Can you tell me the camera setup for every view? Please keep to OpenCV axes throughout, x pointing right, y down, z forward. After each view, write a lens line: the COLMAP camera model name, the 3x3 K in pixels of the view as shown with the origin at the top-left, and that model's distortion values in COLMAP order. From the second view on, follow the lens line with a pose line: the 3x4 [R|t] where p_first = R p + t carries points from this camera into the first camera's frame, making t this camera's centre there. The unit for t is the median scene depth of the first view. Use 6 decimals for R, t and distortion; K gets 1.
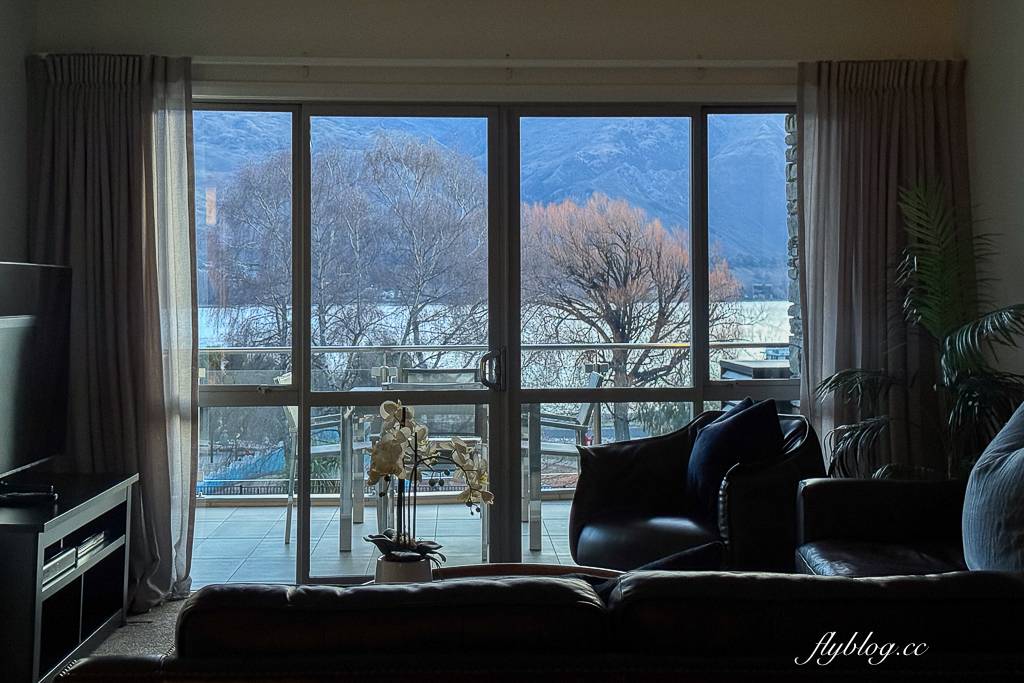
lens RADIAL K [[1509.1, 0, 512.0], [0, 1509.1, 341.5], [0, 0, 1]] dist [0.112376, -0.127597]
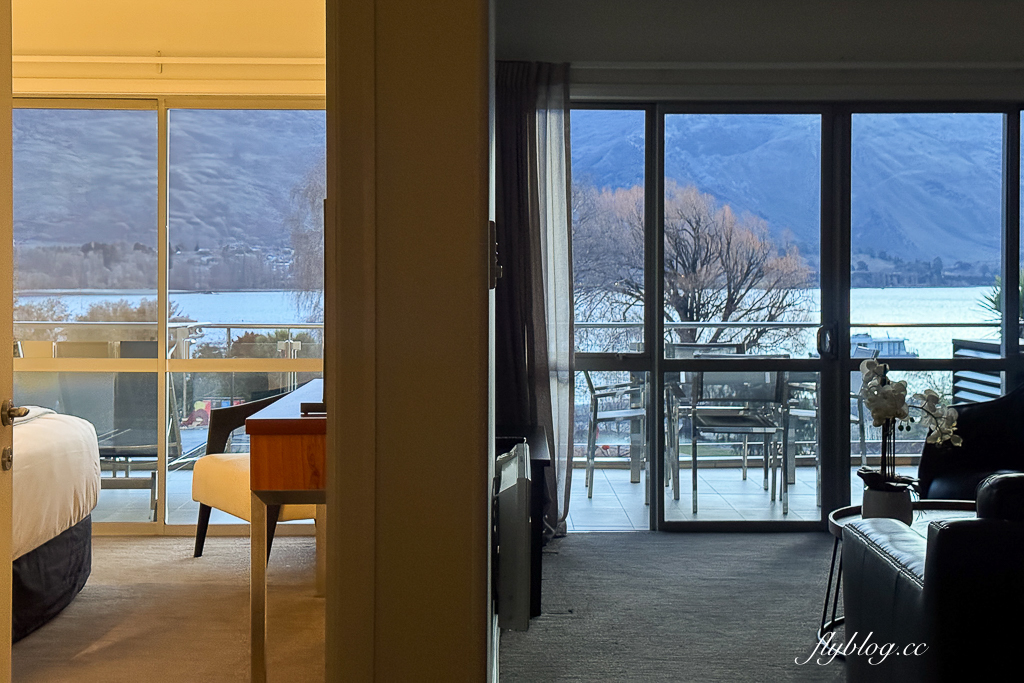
lens RADIAL K [[1509.1, 0, 512.0], [0, 1509.1, 341.5], [0, 0, 1]] dist [0.112376, -0.127597]
pose [[0.999038, 0.009104, -0.042887, -0.203381], [-0.008690, 0.999914, 0.009848, 0.010819], [0.042973, -0.009466, 0.999031, -0.136115]]
